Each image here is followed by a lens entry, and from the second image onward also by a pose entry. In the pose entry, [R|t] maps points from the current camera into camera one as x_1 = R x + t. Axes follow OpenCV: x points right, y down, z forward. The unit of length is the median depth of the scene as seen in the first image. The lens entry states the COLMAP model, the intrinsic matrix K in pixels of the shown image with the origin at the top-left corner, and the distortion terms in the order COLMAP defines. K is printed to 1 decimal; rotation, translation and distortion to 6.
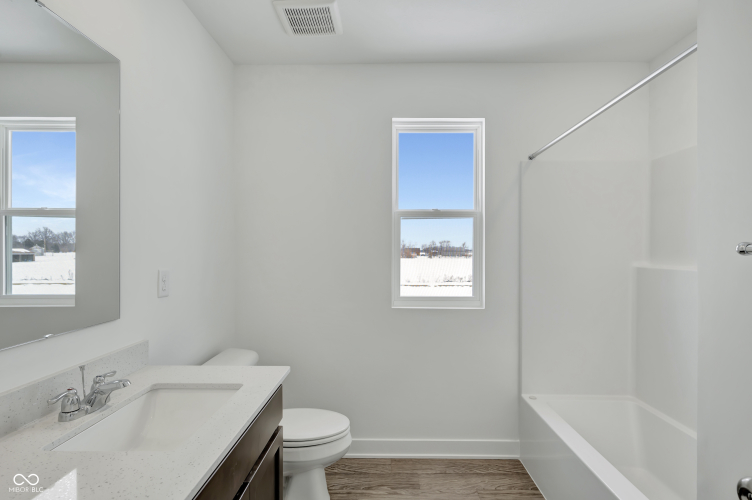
lens RADIAL K [[381.4, 0, 376.5], [0, 381.4, 251.5], [0, 0, 1]] dist [-0.001800, -0.000991]
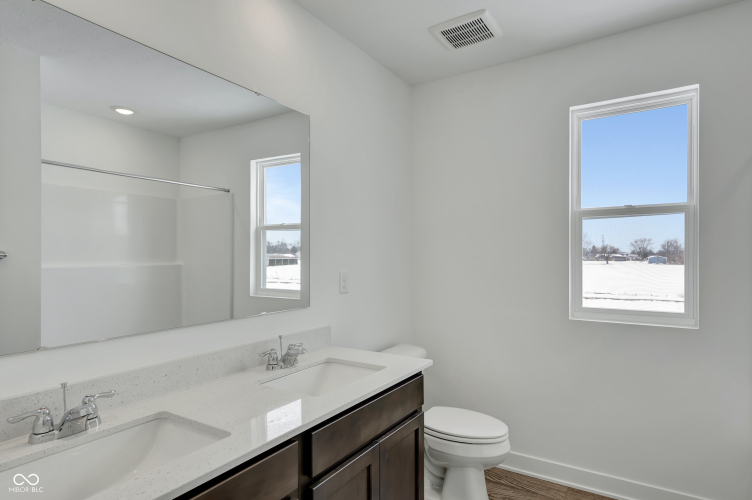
lens RADIAL K [[422.5, 0, 376.0], [0, 422.5, 250.0], [0, 0, 1]] dist [-0.000359, 0.000374]
pose [[0.853832, -0.010575, -0.520440, 0.199061], [0.004145, 0.999900, -0.013519, -0.002500], [0.520531, 0.009386, 0.853791, -0.101204]]
